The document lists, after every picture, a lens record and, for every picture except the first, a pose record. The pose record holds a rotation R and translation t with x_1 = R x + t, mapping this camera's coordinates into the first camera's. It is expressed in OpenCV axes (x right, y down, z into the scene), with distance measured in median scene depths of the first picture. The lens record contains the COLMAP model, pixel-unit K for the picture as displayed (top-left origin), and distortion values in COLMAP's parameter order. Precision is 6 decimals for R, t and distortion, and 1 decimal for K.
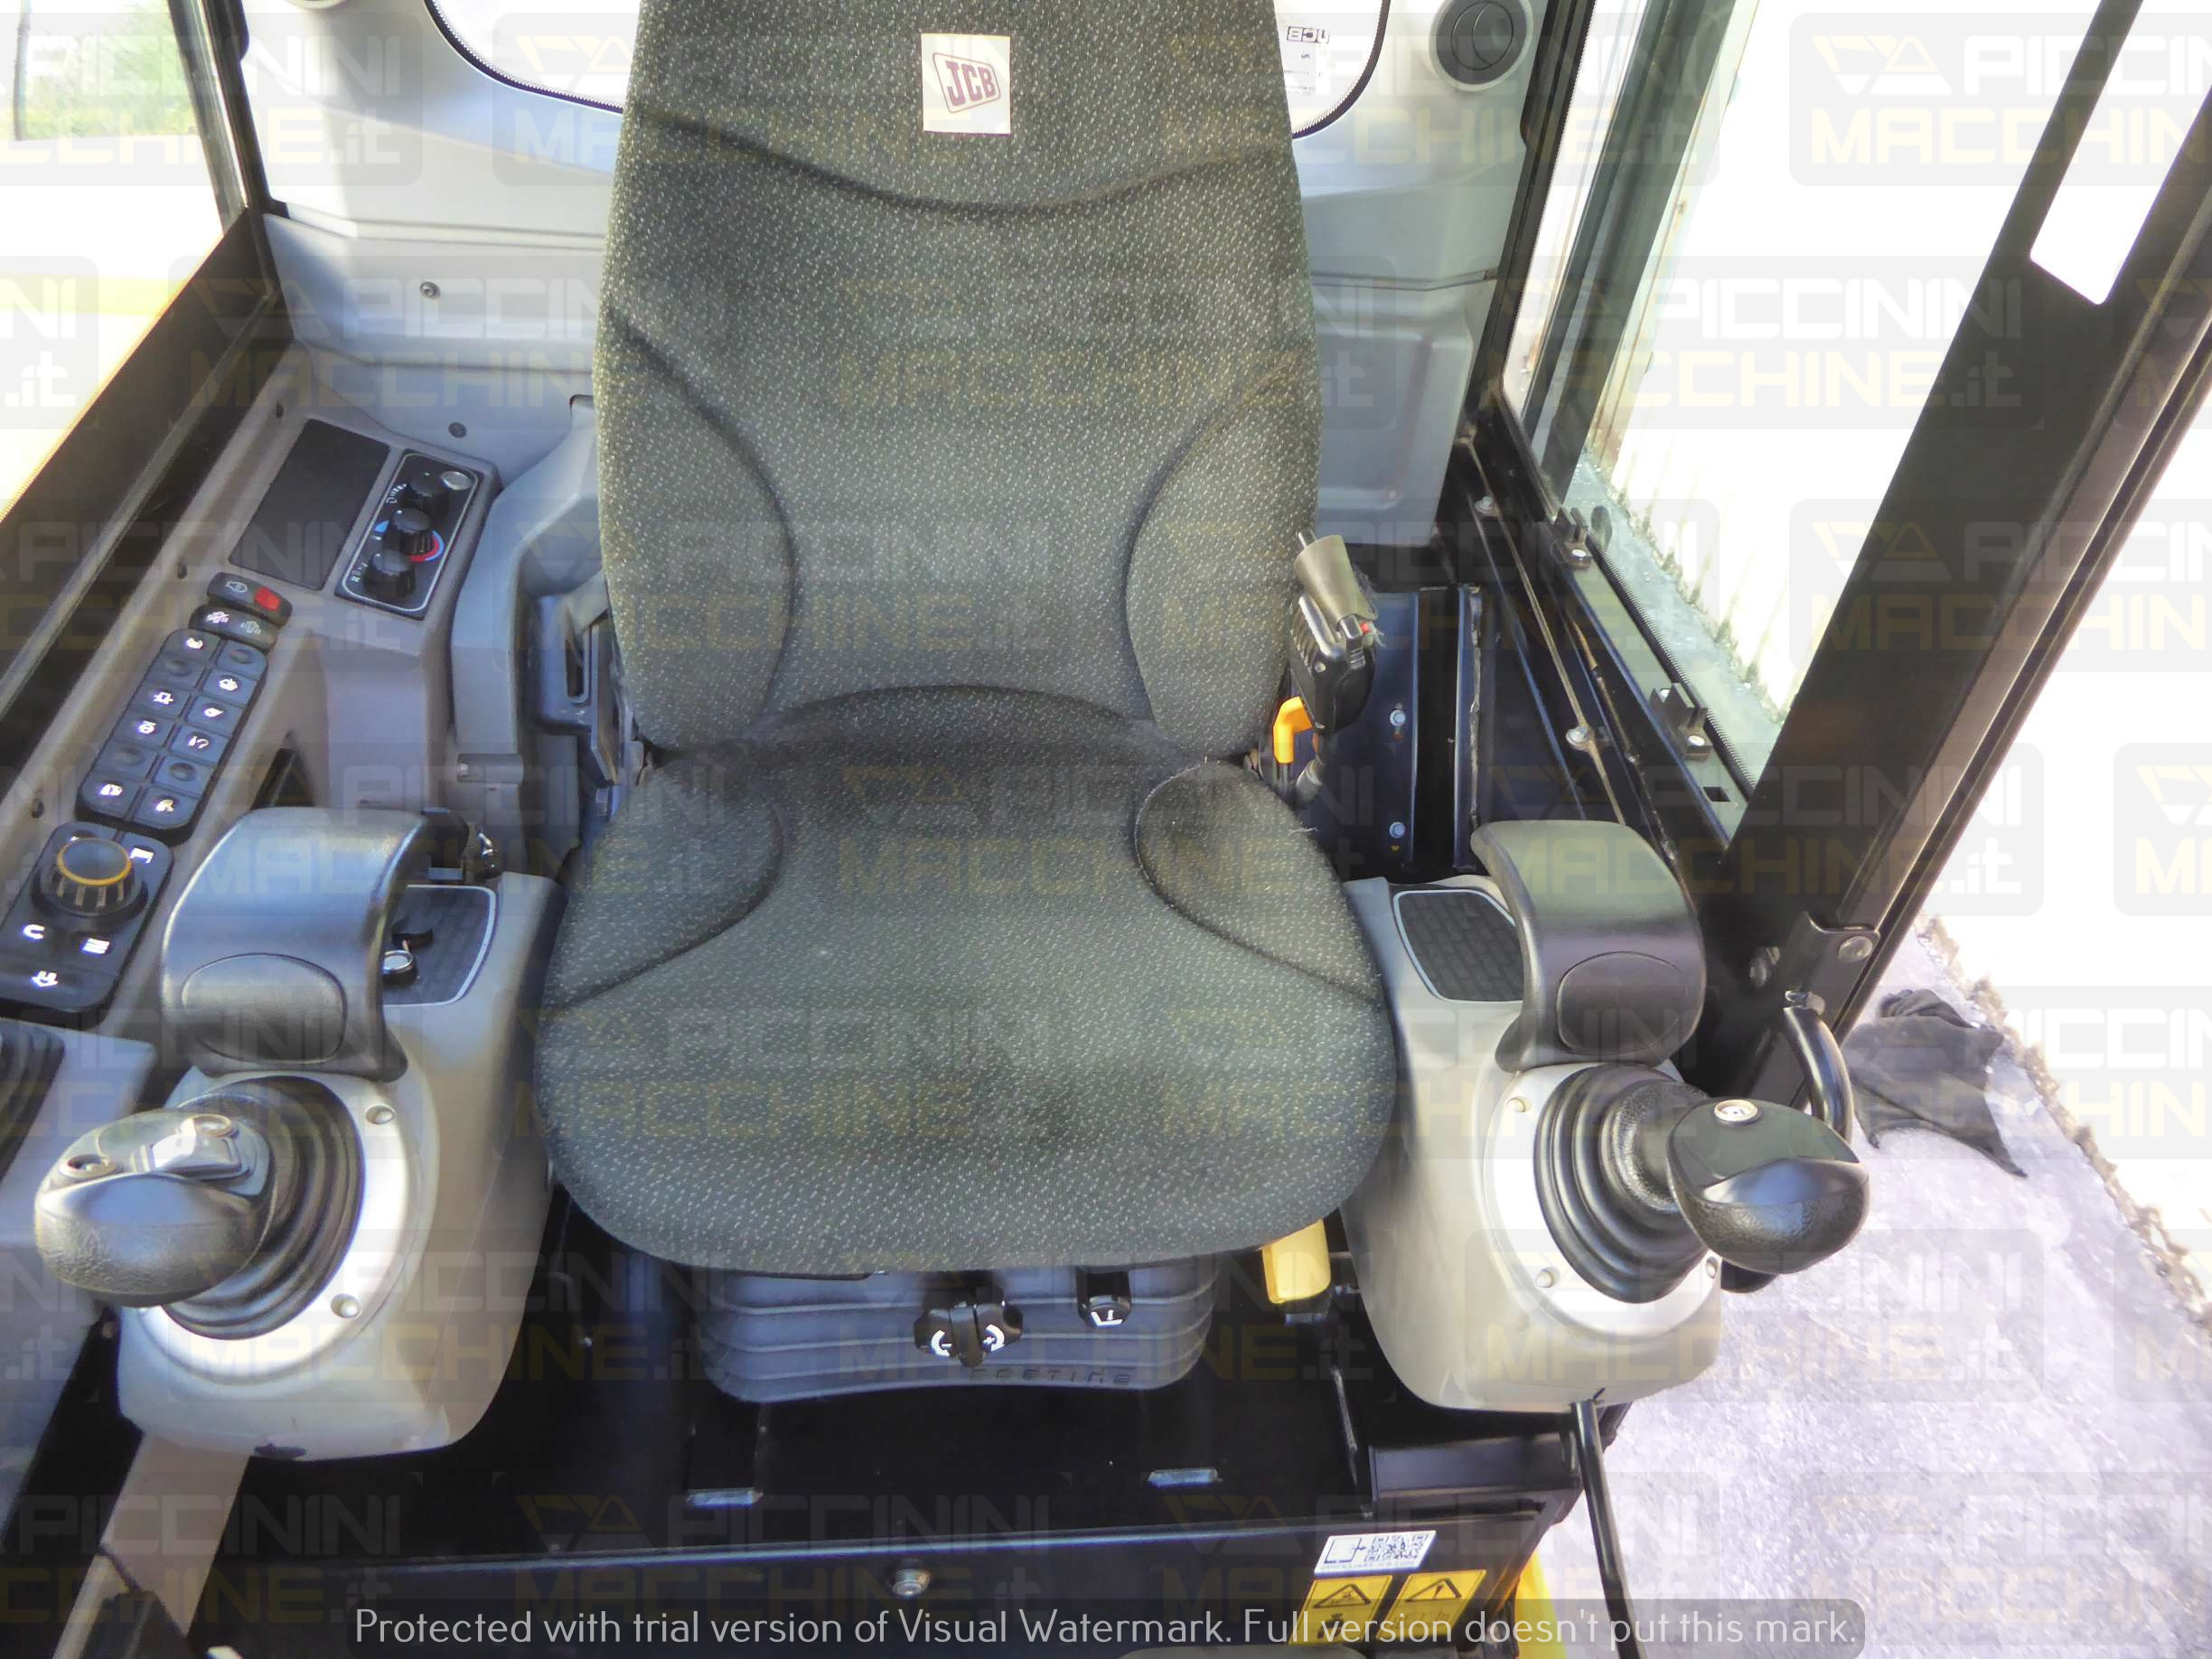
lens RADIAL K [[1613.7, 0, 1106.0], [0, 1613.7, 829.5], [0, 0, 1]] dist [-0.007202, 0.003589]
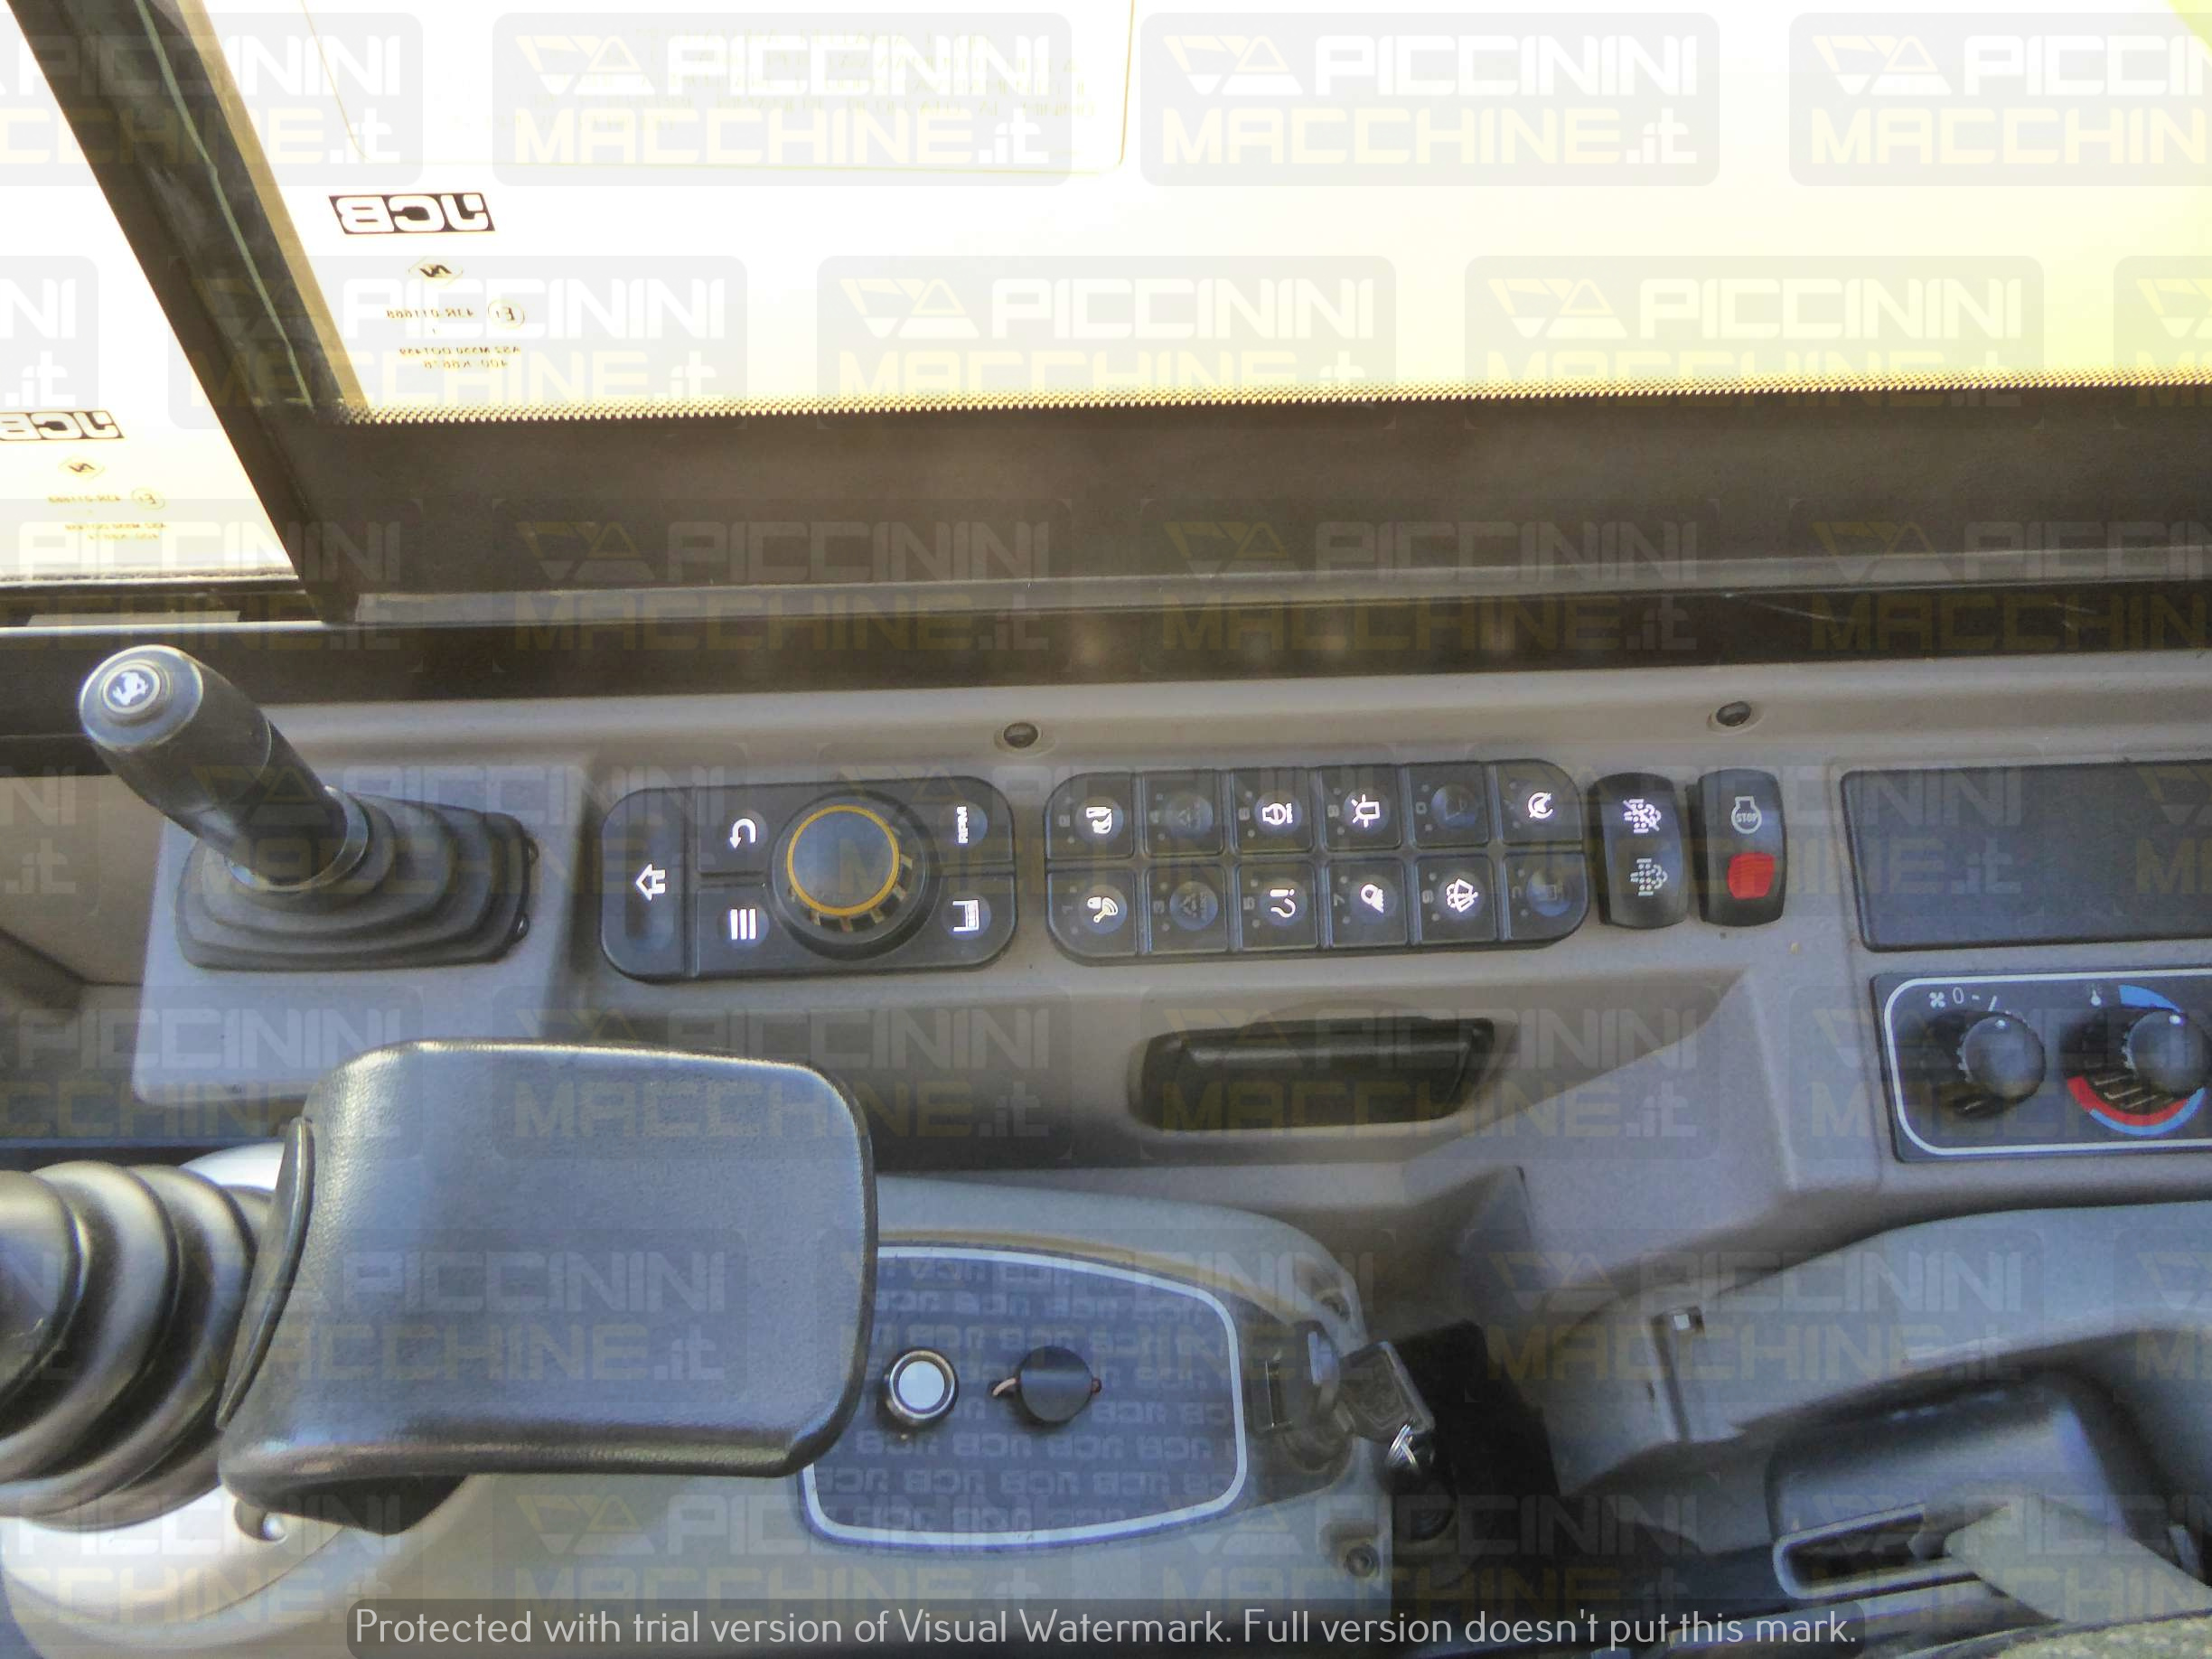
lens RADIAL K [[1613.7, 0, 1106.0], [0, 1613.7, 829.5], [0, 0, 1]] dist [-0.007202, 0.003589]
pose [[-0.019610, 0.780358, -0.625026, -0.229542], [-0.698076, 0.436851, 0.567319, -0.296036], [0.715755, 0.447441, 0.536182, 0.609286]]
